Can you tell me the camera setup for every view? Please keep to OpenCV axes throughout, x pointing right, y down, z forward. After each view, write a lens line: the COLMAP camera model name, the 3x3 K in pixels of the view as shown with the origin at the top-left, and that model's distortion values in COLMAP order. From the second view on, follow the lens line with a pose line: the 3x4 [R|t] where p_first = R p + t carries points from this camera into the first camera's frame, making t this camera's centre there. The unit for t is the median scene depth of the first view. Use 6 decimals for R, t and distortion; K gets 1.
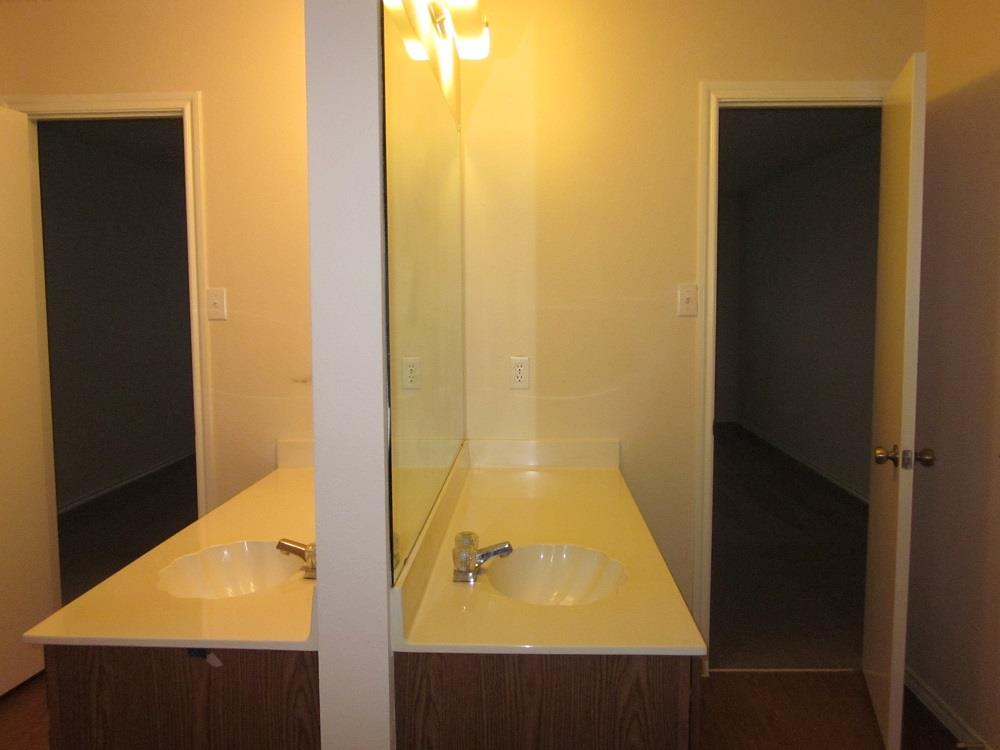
lens RADIAL K [[834.1, 0, 500.0], [0, 834.1, 375.0], [0, 0, 1]] dist [-0.046844, 0.012642]
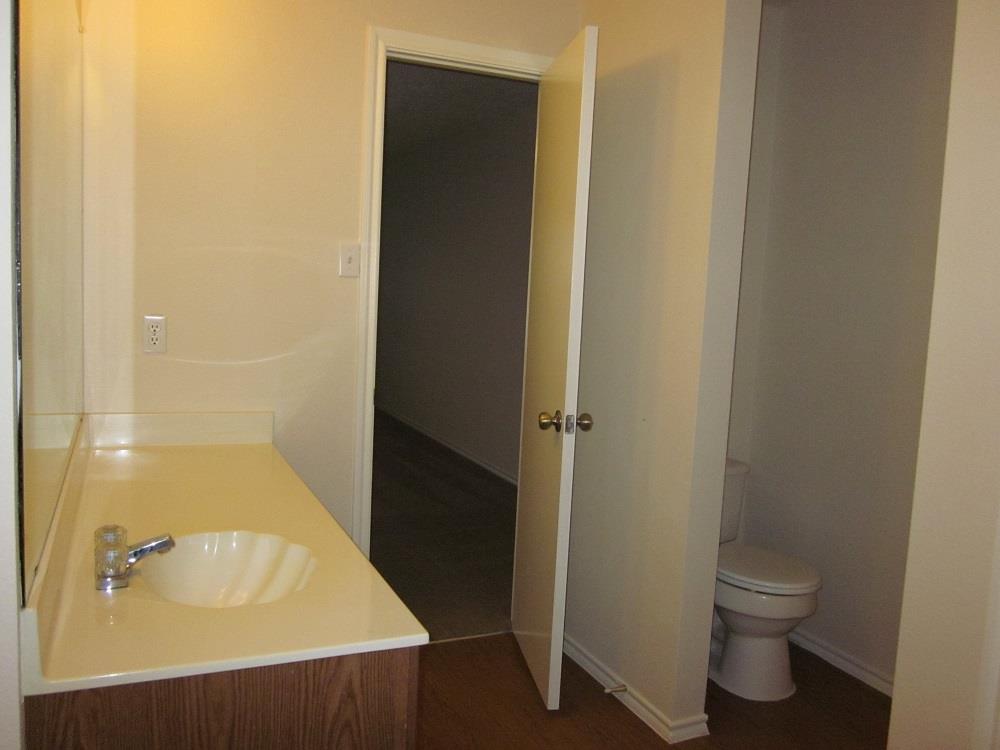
lens RADIAL K [[834.1, 0, 500.0], [0, 834.1, 375.0], [0, 0, 1]] dist [-0.046844, 0.012642]
pose [[0.894407, 0.002137, 0.447248, -0.049139], [-0.014050, 0.999629, 0.023322, 0.018170], [-0.447033, -0.027143, 0.894106, 0.112295]]
